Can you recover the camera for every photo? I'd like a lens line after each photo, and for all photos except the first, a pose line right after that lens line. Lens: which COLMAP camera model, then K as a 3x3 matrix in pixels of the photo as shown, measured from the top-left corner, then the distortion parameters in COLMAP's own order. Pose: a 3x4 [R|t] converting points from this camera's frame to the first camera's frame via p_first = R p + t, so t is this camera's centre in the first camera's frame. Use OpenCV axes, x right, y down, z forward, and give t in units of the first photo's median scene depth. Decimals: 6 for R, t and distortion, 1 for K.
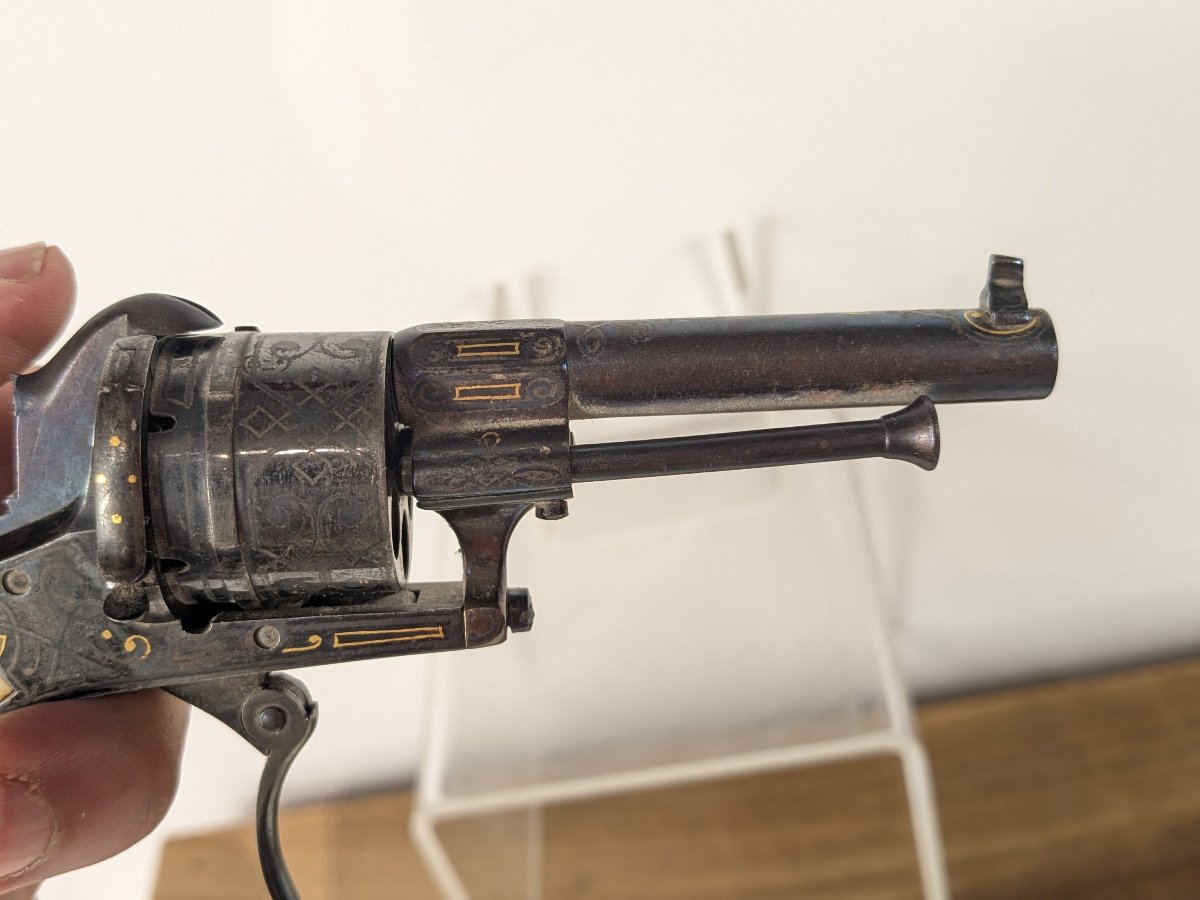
lens RADIAL K [[1521.2, 0, 588.3], [0, 1521.2, 440.5], [0, 0, 1]] dist [0.035647, 0.000000]
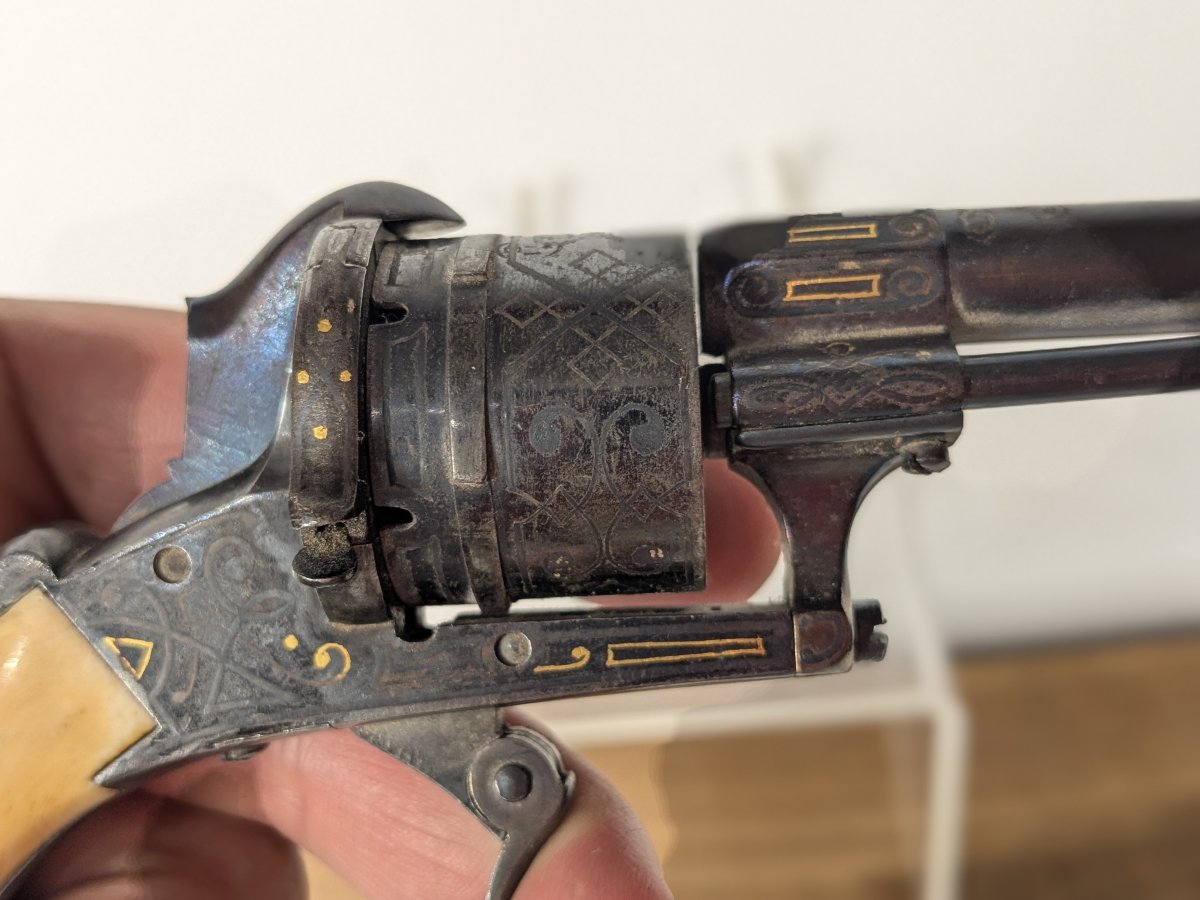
lens RADIAL K [[1521.2, 0, 603.7], [0, 1521.2, 457.5], [0, 0, 1]] dist [0.035647, 0.000000]
pose [[0.996466, -0.006989, -0.083704, -0.112002], [-0.012320, 0.973595, -0.227951, 0.205666], [0.083087, 0.228176, 0.970068, 0.309511]]
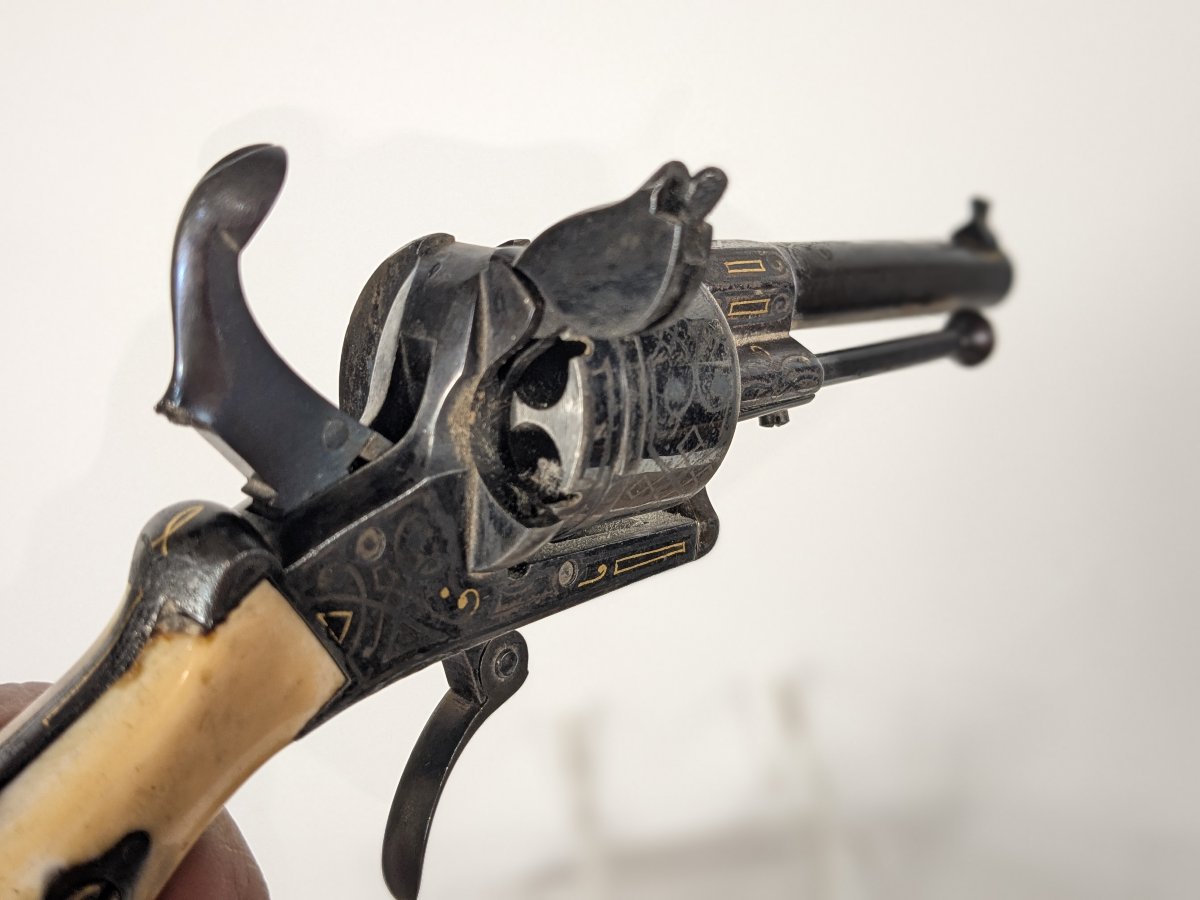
lens RADIAL K [[1521.2, 0, 611.9], [0, 1521.2, 444.5], [0, 0, 1]] dist [0.035647, 0.000000]
pose [[0.691479, -0.071722, 0.718828, -0.875439], [0.061400, 0.997294, 0.040442, 0.013958], [-0.719783, 0.016171, 0.694011, 0.334280]]
